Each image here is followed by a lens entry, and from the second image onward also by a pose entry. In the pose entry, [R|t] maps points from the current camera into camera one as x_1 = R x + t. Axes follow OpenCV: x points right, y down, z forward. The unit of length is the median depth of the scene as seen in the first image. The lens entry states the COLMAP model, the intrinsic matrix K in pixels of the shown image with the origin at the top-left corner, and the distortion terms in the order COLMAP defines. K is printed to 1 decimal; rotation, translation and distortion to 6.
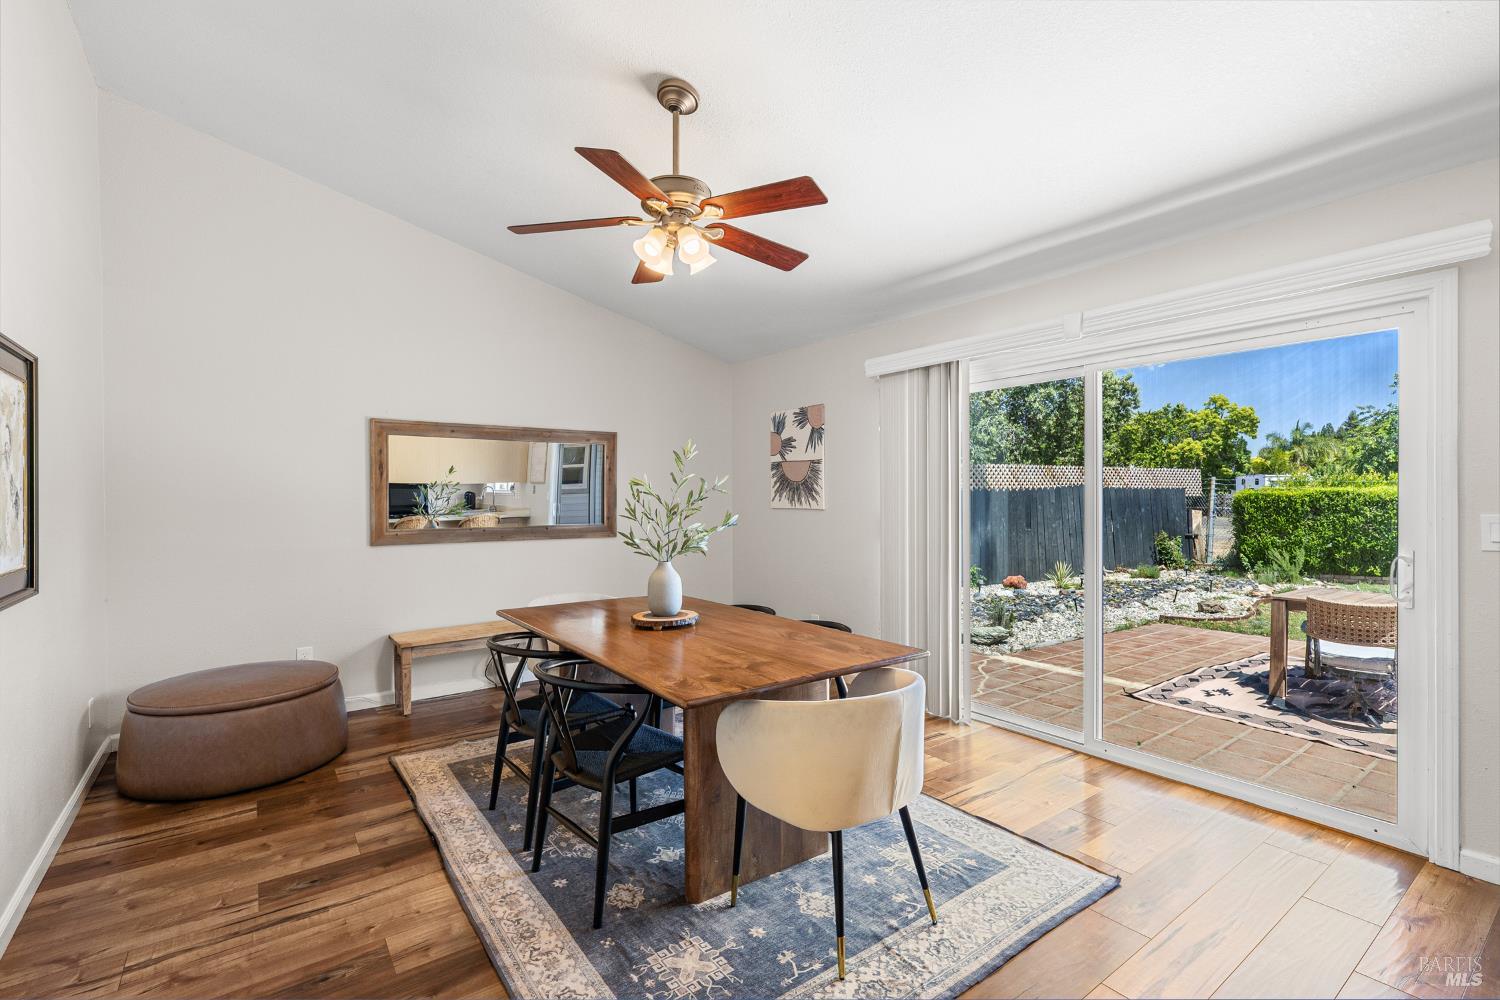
lens RADIAL K [[686.1, 0, 751.0], [0, 686.1, 495.2], [0, 0, 1]] dist [-0.000338, -0.000680]
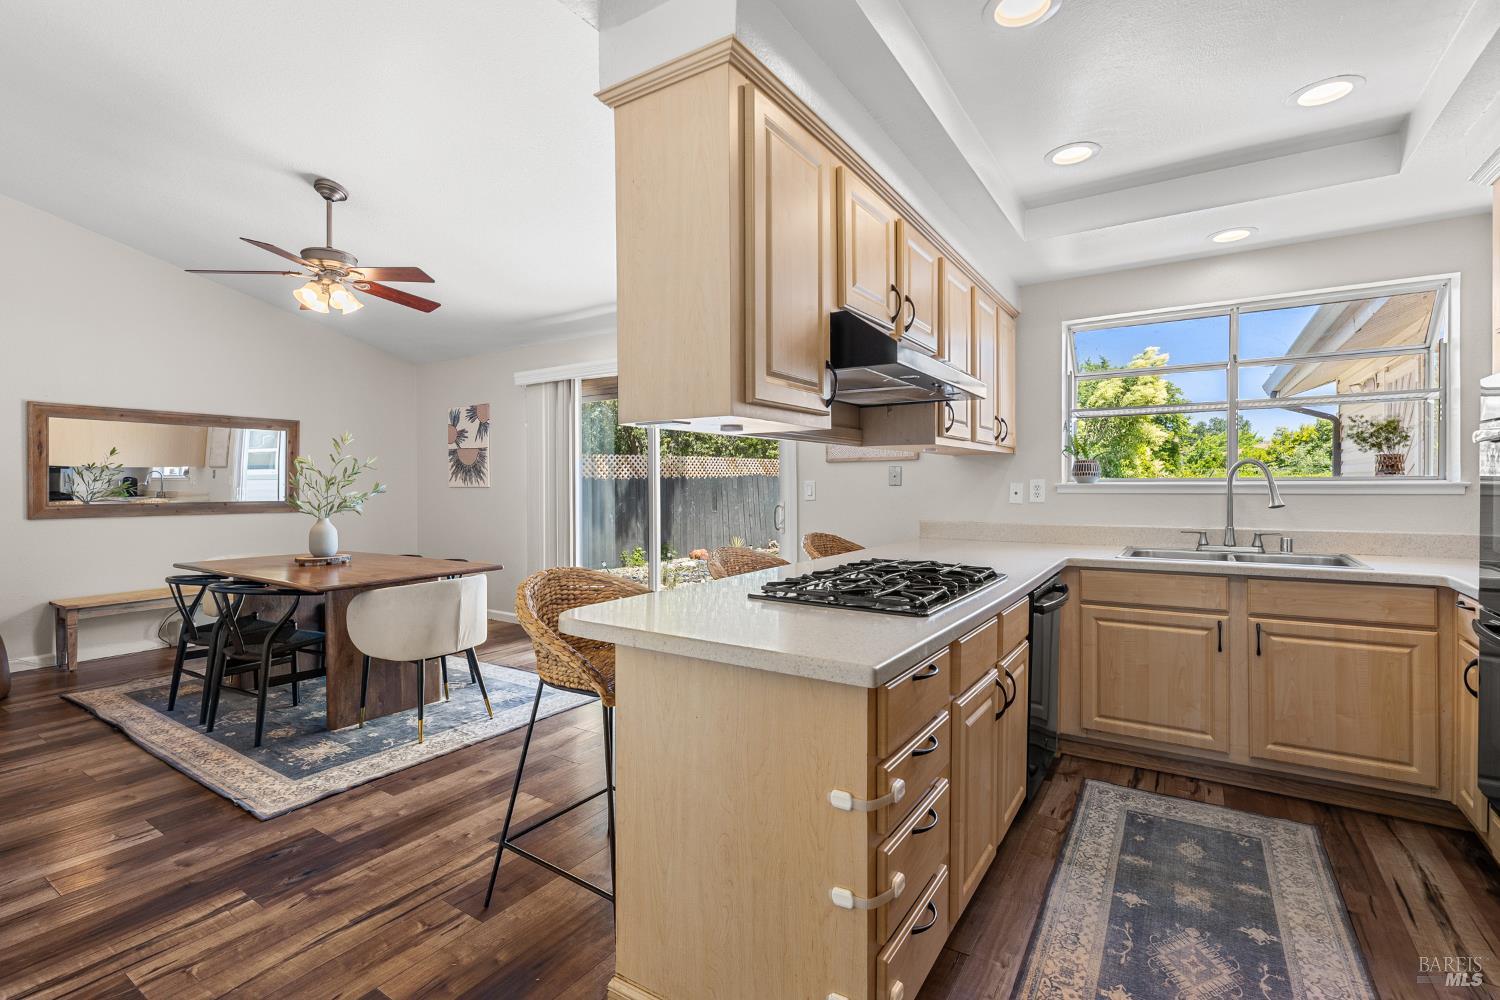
lens RADIAL K [[686.1, 0, 747.9], [0, 686.1, 486.3], [0, 0, 1]] dist [-0.000338, -0.000680]
pose [[0.938447, 0.000056, 0.345424, 0.172650], [0.000240, 1.000000, -0.000814, 0.029666], [-0.345424, 0.000846, 0.938446, -0.514184]]
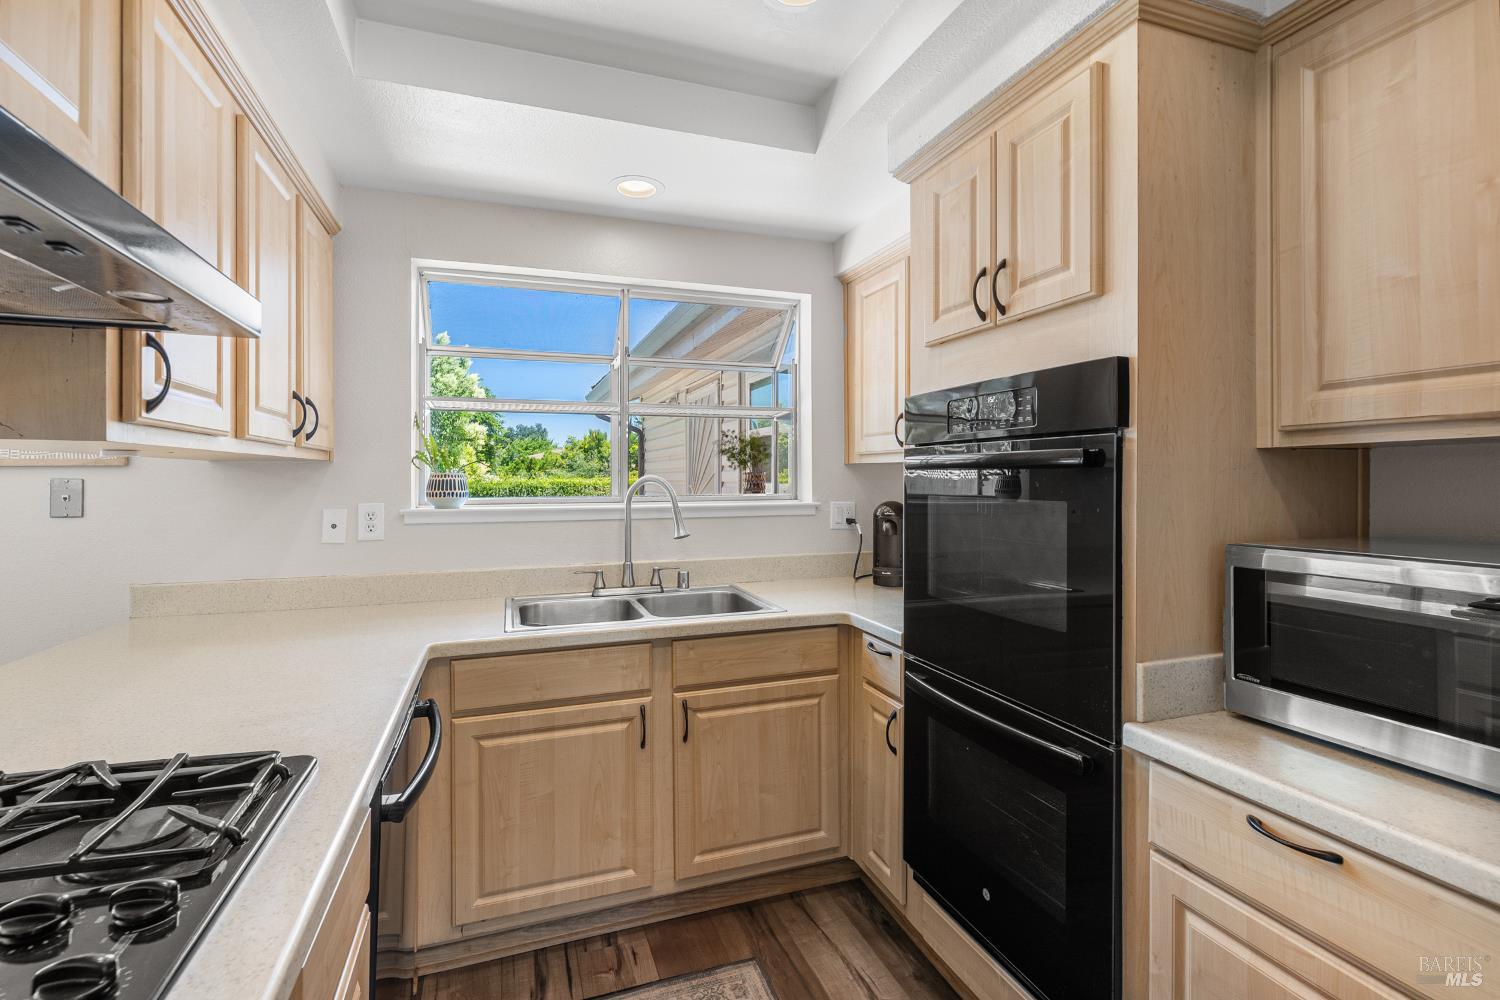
lens RADIAL K [[686.1, 0, 741.6], [0, 686.1, 476.7], [0, 0, 1]] dist [-0.000338, -0.000680]
pose [[0.299227, 0.008066, 0.954148, 0.451517], [0.004616, 0.999940, -0.009901, -0.000331], [-0.954171, 0.007367, 0.299172, -0.193182]]
